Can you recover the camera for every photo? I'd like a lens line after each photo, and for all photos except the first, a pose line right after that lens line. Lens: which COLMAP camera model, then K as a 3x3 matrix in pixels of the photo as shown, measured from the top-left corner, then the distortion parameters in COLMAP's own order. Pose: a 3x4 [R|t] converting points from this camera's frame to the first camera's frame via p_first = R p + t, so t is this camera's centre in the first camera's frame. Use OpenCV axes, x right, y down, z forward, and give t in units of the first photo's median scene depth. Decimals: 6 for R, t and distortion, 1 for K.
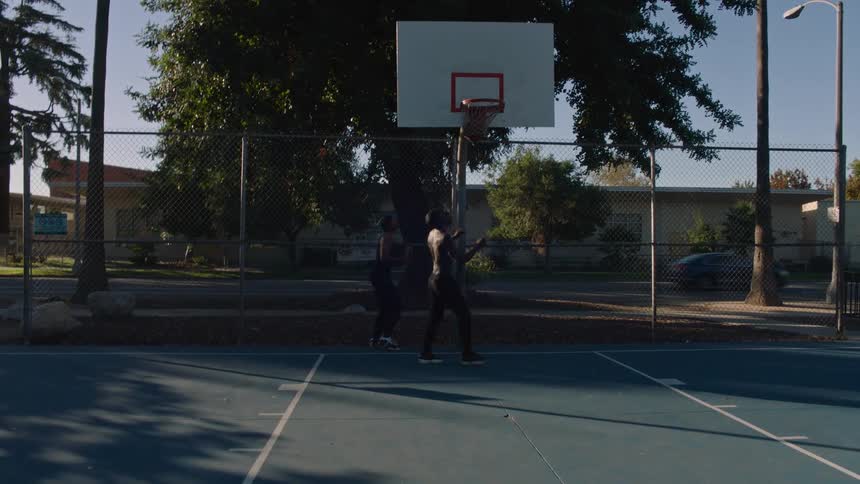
lens RADIAL K [[665.5, 0, 430.6], [0, 665.5, 245.7], [0, 0, 1]] dist [-0.098877, 0.056242]
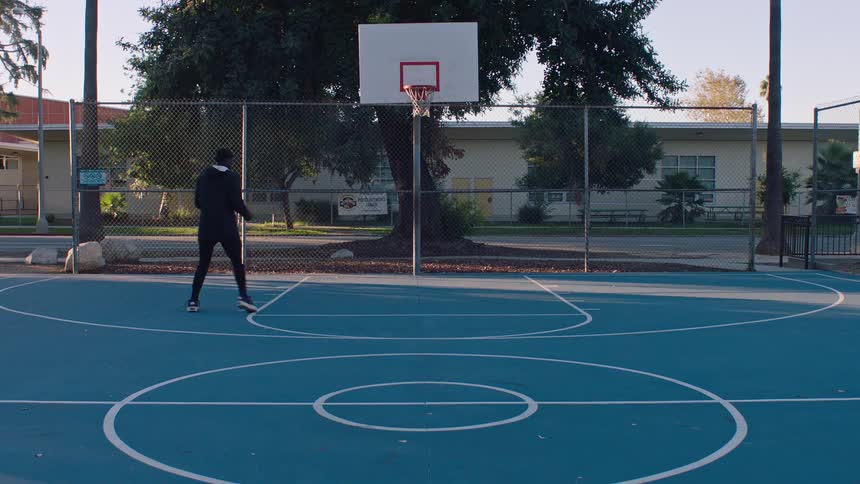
lens RADIAL K [[930.6, 0, 428.3], [0, 930.6, 241.9], [0, 0, 1]] dist [-0.096011, 0.000000]
pose [[0.998538, -0.003638, -0.053934, 0.048358], [0.006121, 0.998926, 0.045933, 0.004227], [0.053709, -0.046196, 0.997487, -0.227134]]
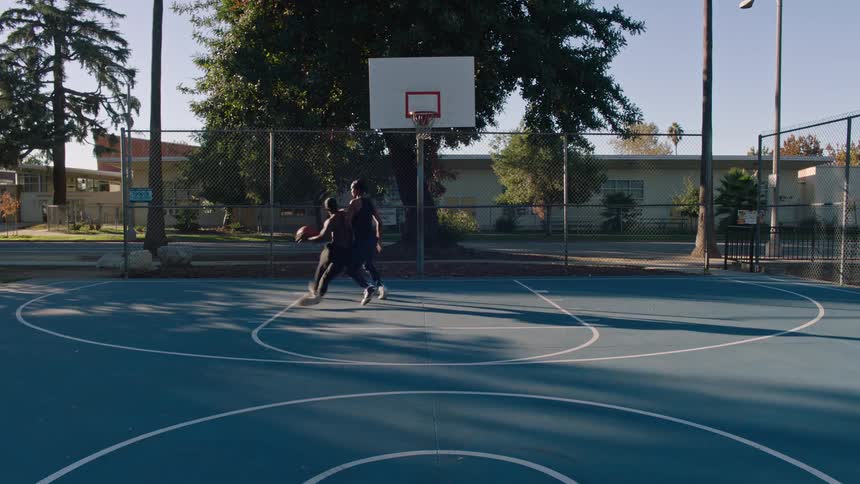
lens RADIAL K [[665.5, 0, 428.5], [0, 665.5, 245.0], [0, 0, 1]] dist [-0.098877, 0.056242]
pose [[0.998696, -0.005700, -0.050736, 0.040710], [0.008111, 0.998841, 0.047442, 0.004343], [0.050407, -0.047791, 0.997585, -0.134015]]
